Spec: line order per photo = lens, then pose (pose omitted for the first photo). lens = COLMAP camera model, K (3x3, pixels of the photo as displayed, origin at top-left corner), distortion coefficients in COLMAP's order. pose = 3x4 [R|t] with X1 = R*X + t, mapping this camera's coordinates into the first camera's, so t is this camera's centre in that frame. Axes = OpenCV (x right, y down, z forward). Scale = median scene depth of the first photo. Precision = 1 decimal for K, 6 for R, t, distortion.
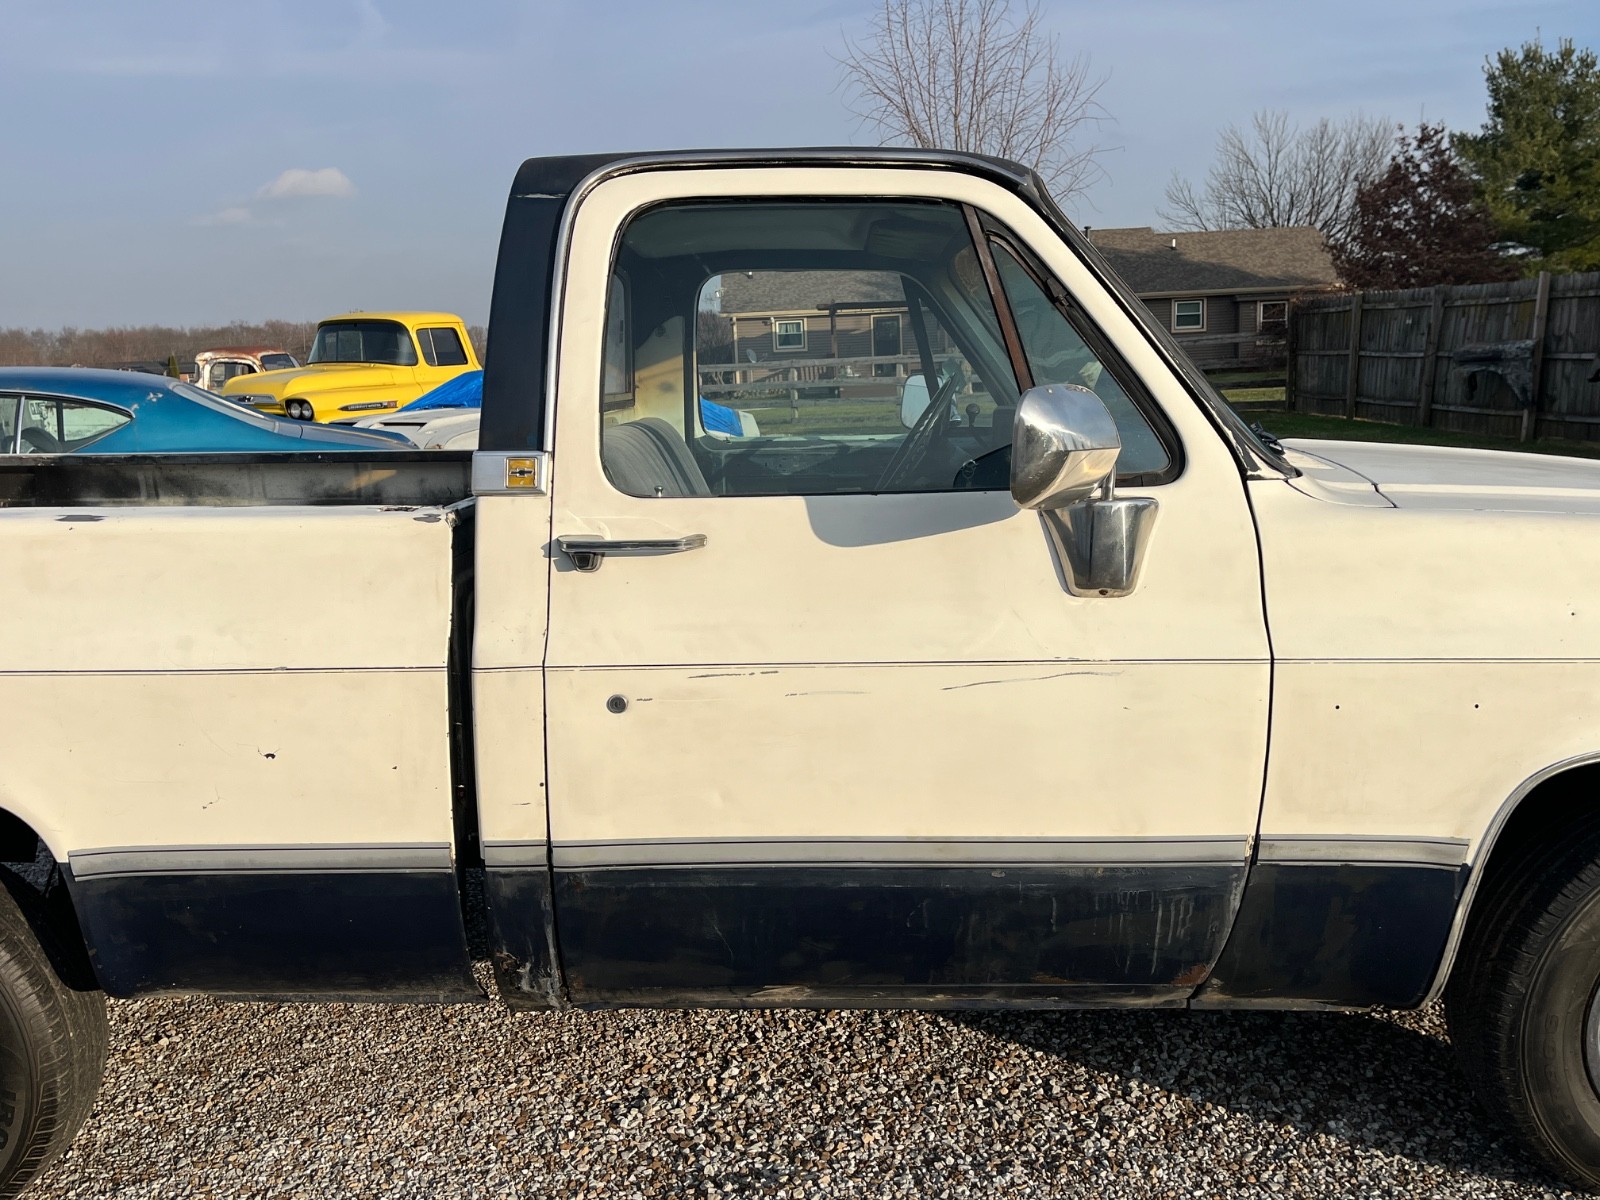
lens RADIAL K [[1427.2, 0, 791.0], [0, 1427.2, 617.8], [0, 0, 1]] dist [0.050319, -0.037827]
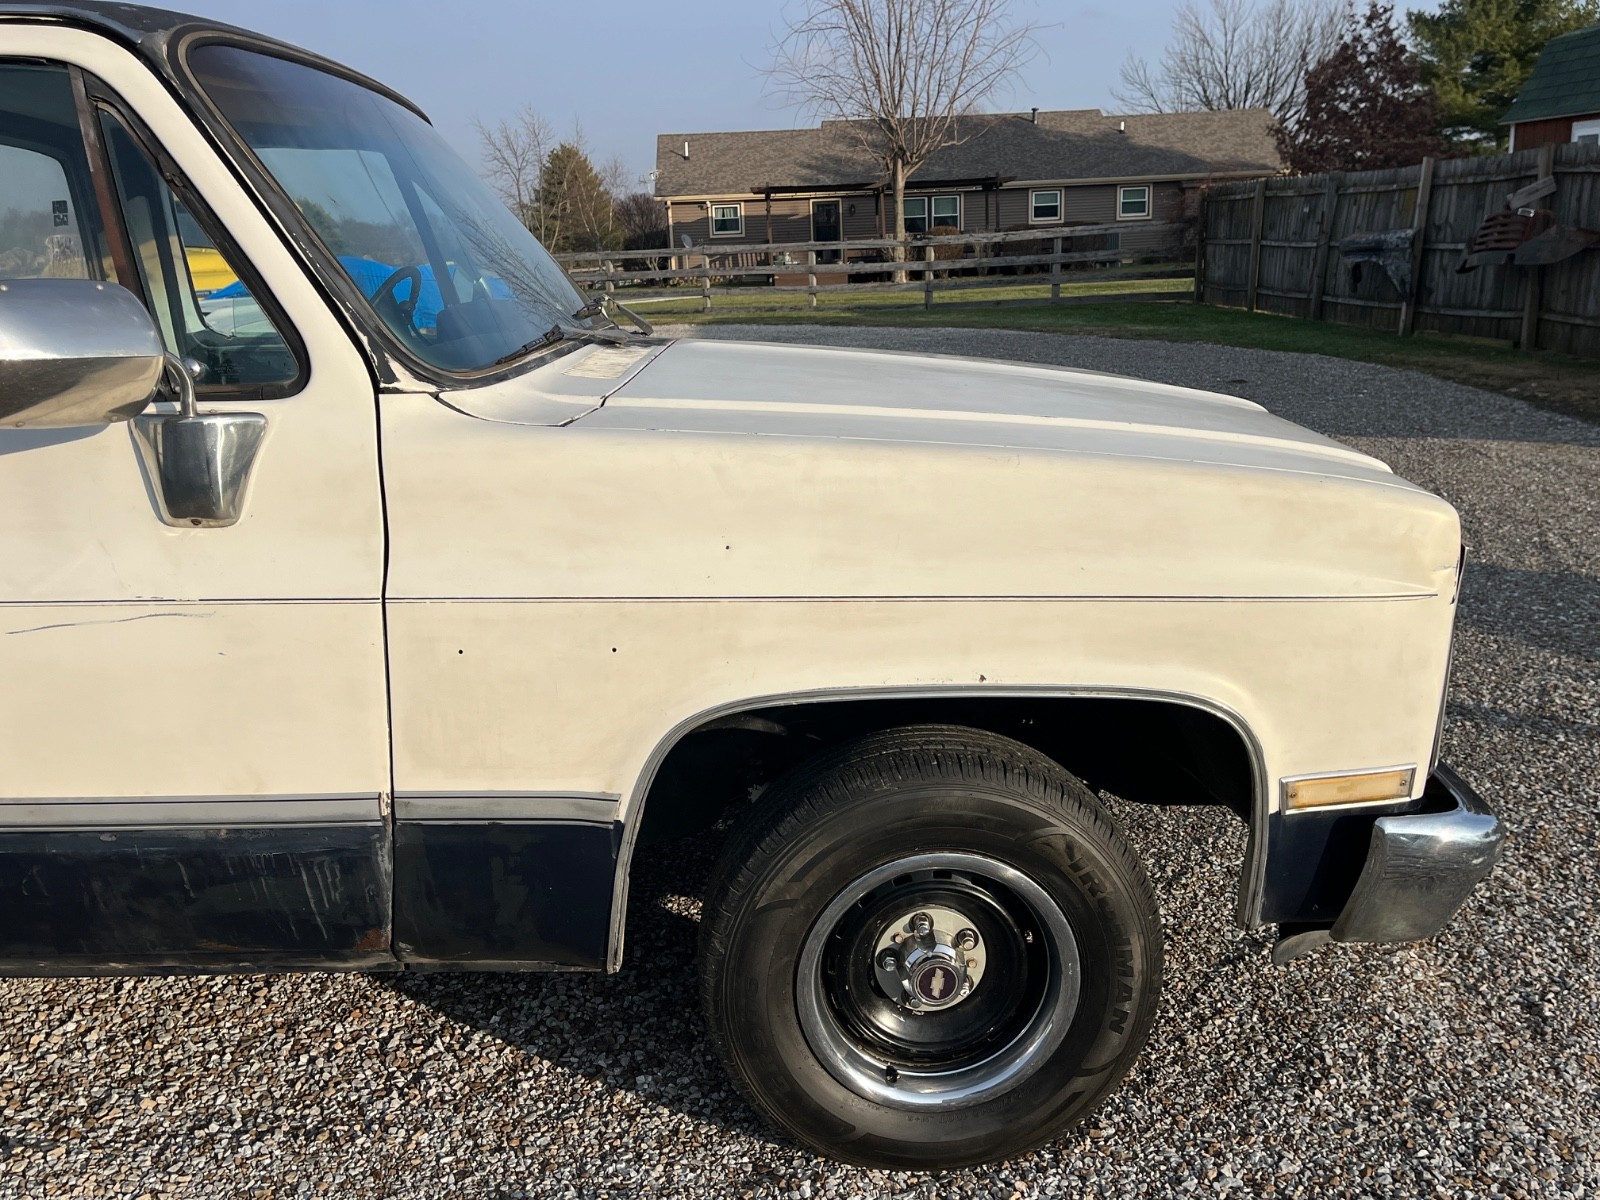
lens RADIAL K [[1427.2, 0, 798.7], [0, 1427.2, 629.3], [0, 0, 1]] dist [0.050319, -0.037827]
pose [[0.999719, -0.001803, 0.023635, 0.443138], [-0.000158, 0.996572, 0.082735, -0.019706], [-0.023704, -0.082716, 0.996291, 0.084173]]
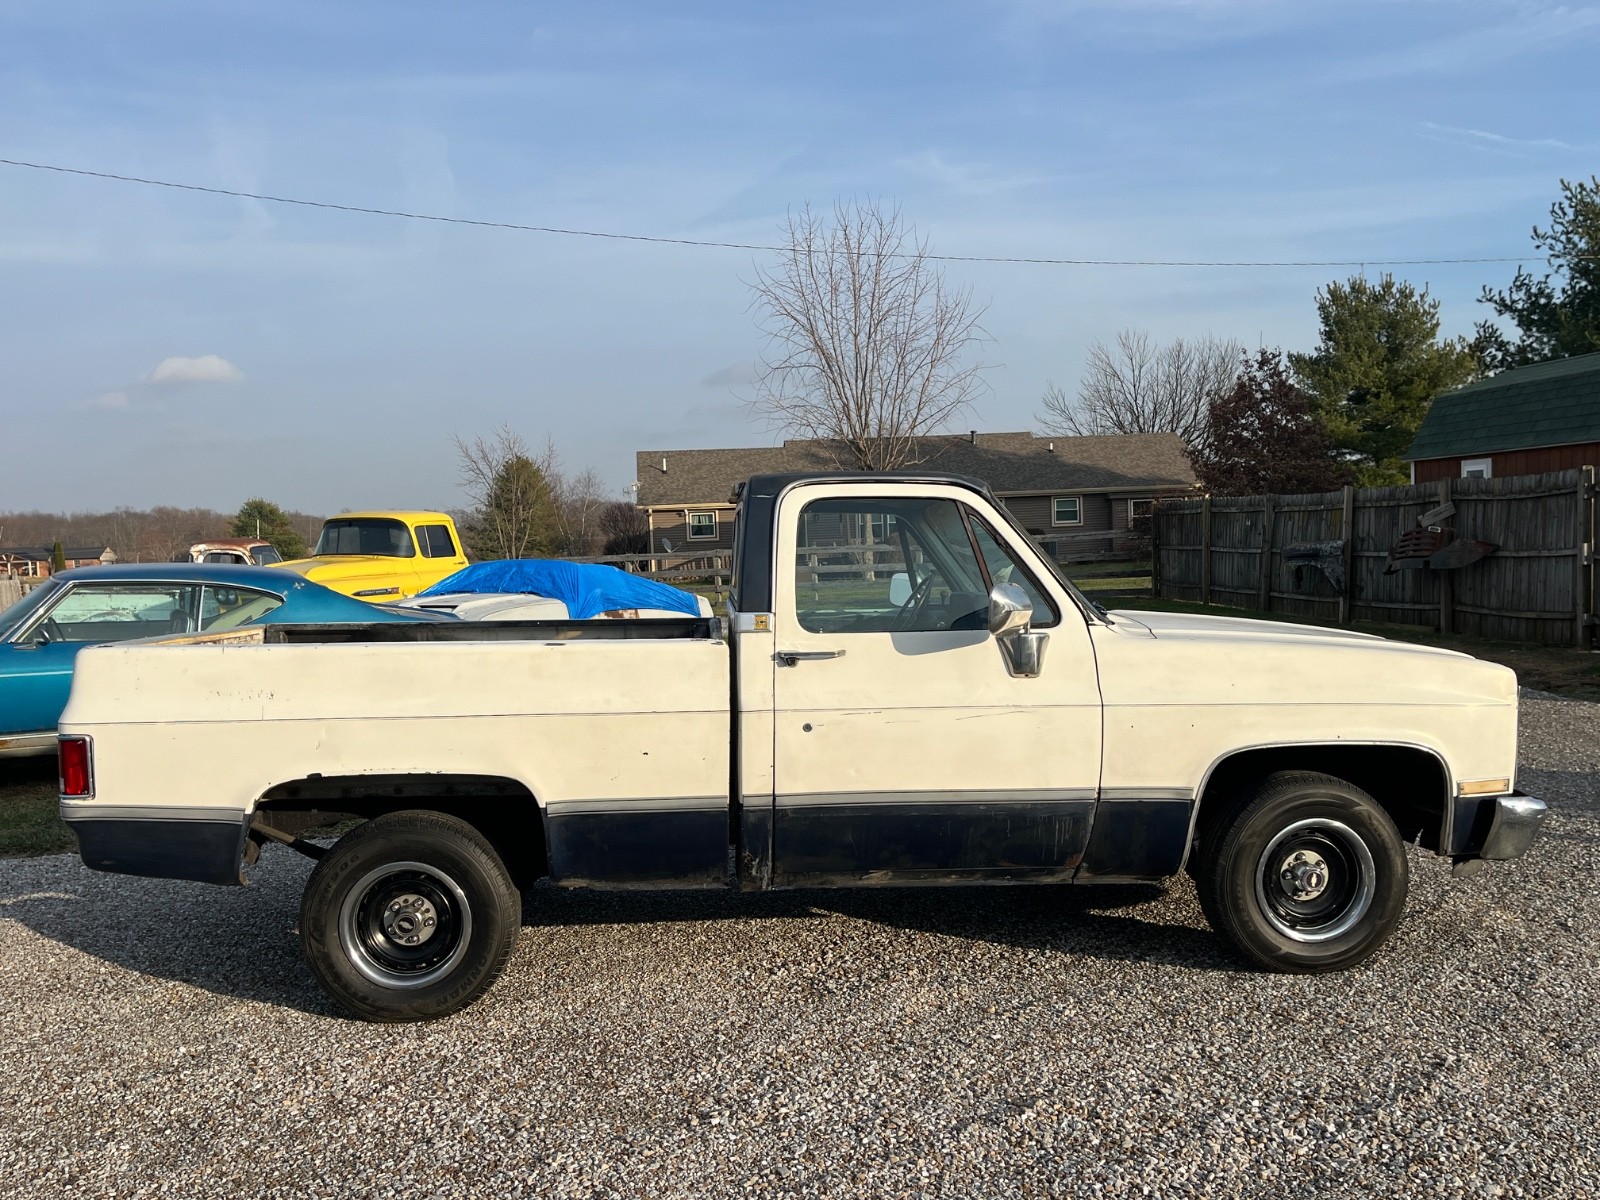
lens RADIAL K [[1427.2, 0, 809.4], [0, 1427.2, 602.9], [0, 0, 1]] dist [0.050319, -0.037827]
pose [[0.996267, 0.000661, 0.086320, -0.239387], [0.011326, 0.990325, -0.138301, 0.134710], [-0.085576, 0.138763, 0.986621, -0.908011]]
